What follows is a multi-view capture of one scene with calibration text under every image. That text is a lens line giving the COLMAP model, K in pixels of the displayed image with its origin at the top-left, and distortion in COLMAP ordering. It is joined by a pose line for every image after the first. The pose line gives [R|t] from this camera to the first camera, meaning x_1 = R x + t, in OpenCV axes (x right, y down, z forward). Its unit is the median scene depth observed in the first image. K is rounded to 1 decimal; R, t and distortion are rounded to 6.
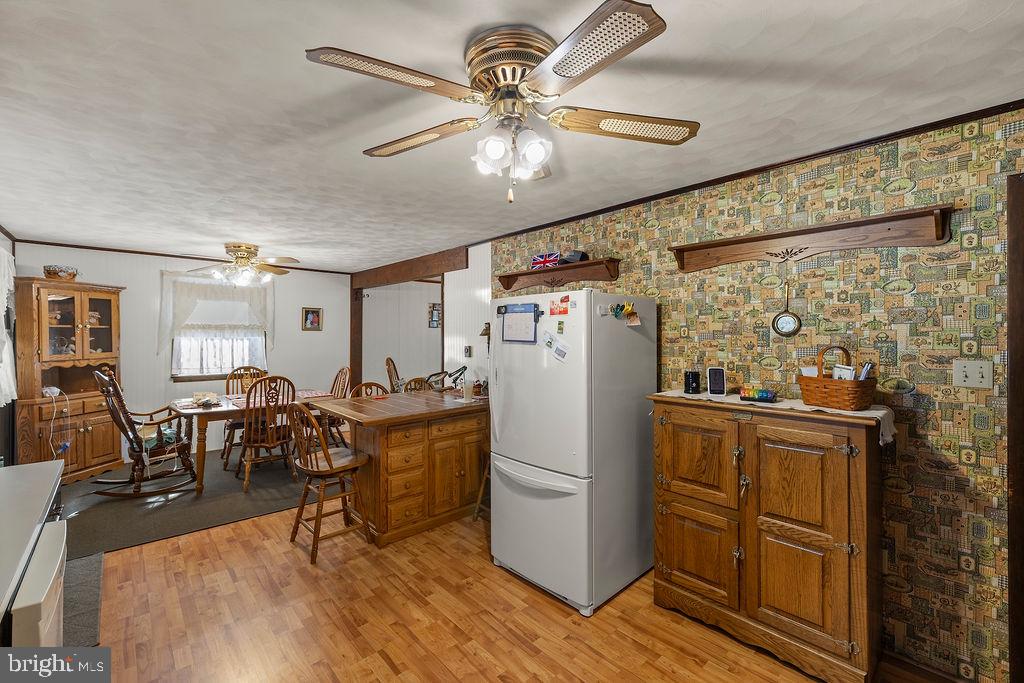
lens RADIAL K [[441.4, 0, 508.1], [0, 441.4, 336.2], [0, 0, 1]] dist [0.000734, 0.000519]
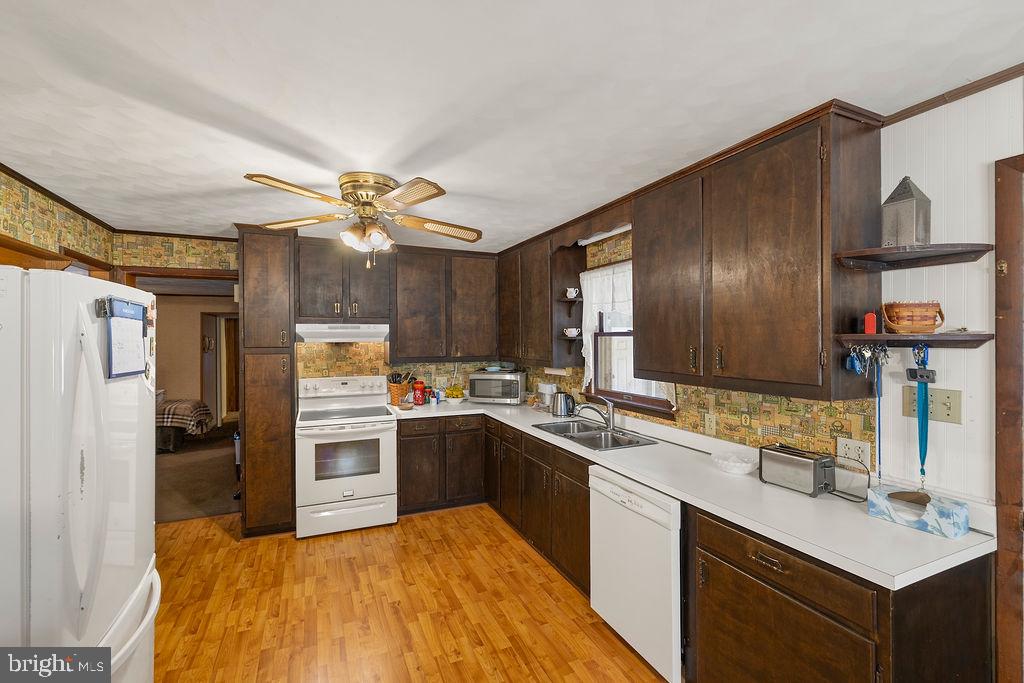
lens RADIAL K [[441.4, 0, 503.4], [0, 441.4, 340.0], [0, 0, 1]] dist [0.000734, 0.000519]
pose [[-0.950735, 0.001406, 0.310001, -0.568463], [0.004227, 0.999956, 0.008431, -0.030233], [-0.309975, 0.009326, -0.950699, 1.402196]]
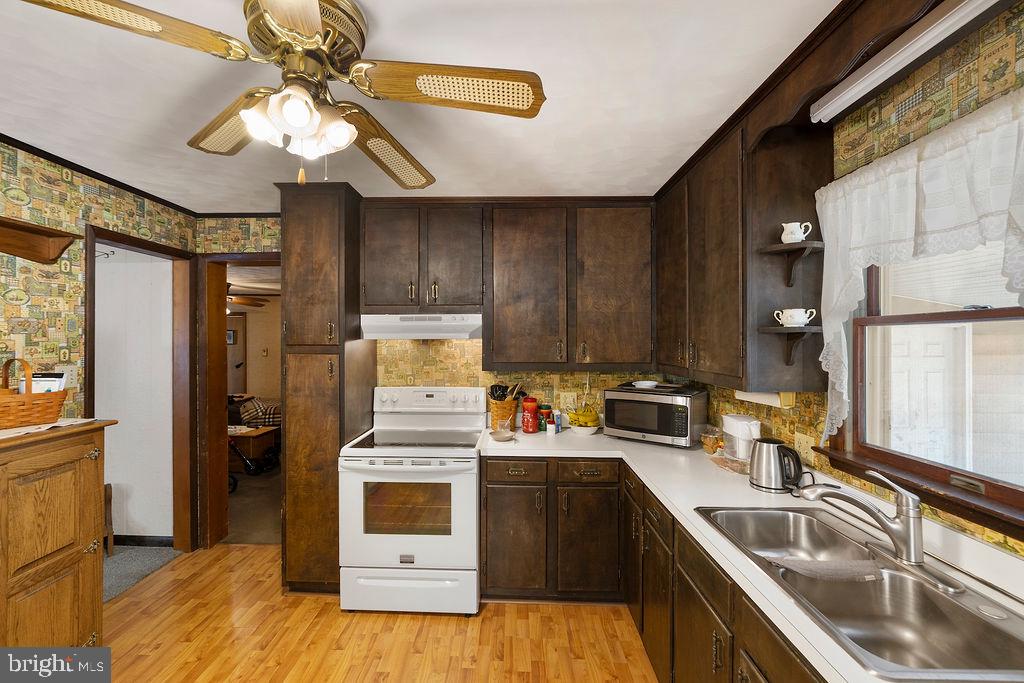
lens RADIAL K [[441.4, 0, 502.4], [0, 441.4, 341.5], [0, 0, 1]] dist [0.000734, 0.000519]
pose [[-0.725525, -0.001166, 0.688195, -0.478328], [0.001716, 0.999992, 0.003503, -0.010109], [-0.688194, 0.003723, -0.725517, 0.782248]]
